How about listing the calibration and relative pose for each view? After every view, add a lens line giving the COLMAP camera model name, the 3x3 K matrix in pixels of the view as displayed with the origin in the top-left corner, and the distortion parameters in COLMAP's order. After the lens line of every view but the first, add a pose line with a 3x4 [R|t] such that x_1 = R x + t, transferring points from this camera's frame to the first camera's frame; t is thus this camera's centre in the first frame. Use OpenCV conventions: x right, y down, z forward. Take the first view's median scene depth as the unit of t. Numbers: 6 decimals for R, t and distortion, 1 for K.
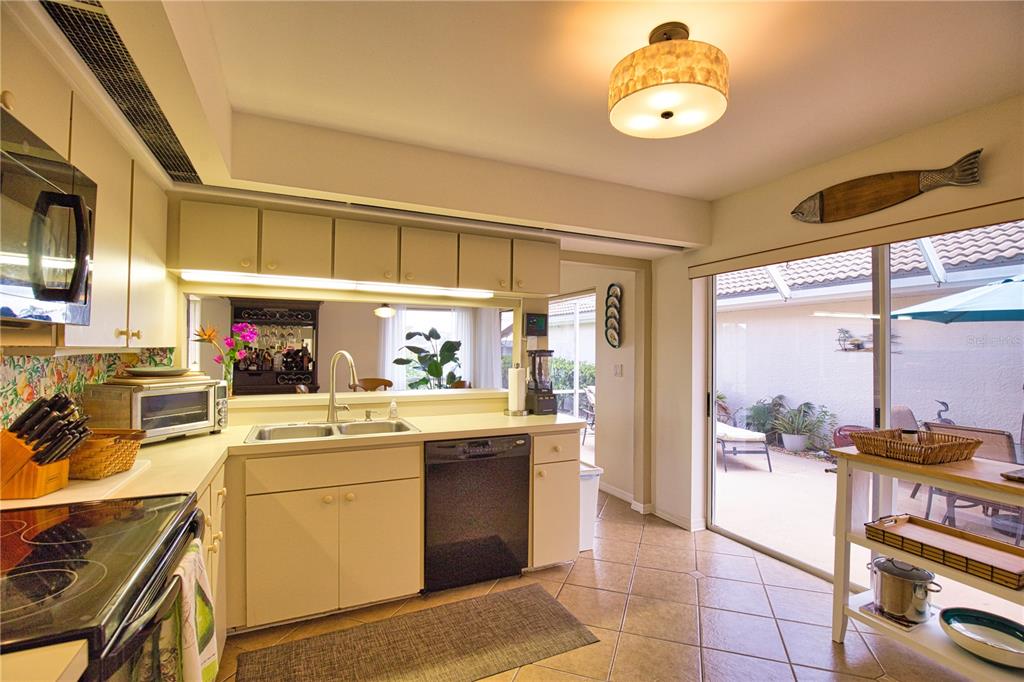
lens RADIAL K [[479.8, 0, 512.0], [0, 479.8, 341.0], [0, 0, 1]] dist [0.002444, 0.000259]
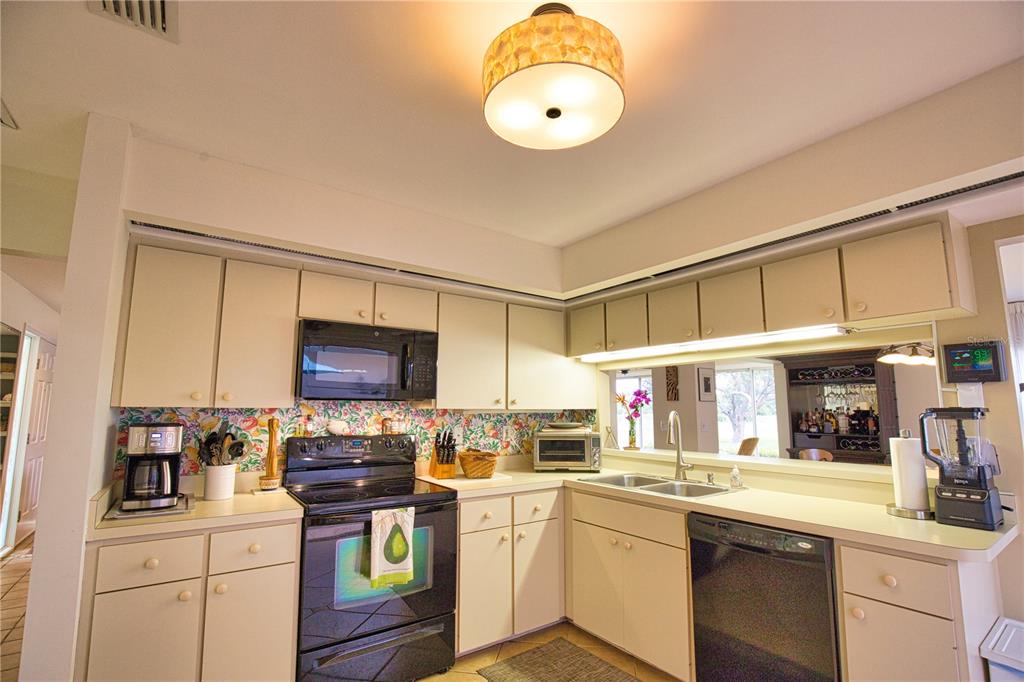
lens RADIAL K [[470.4, 0, 512.0], [0, 470.4, 341.0], [0, 0, 1]] dist [-0.001131, 0.000076]
pose [[0.189136, -0.149668, -0.970478, 0.590621], [0.021017, 0.988707, -0.148384, 0.014038], [0.981726, 0.007668, 0.190146, 0.437478]]
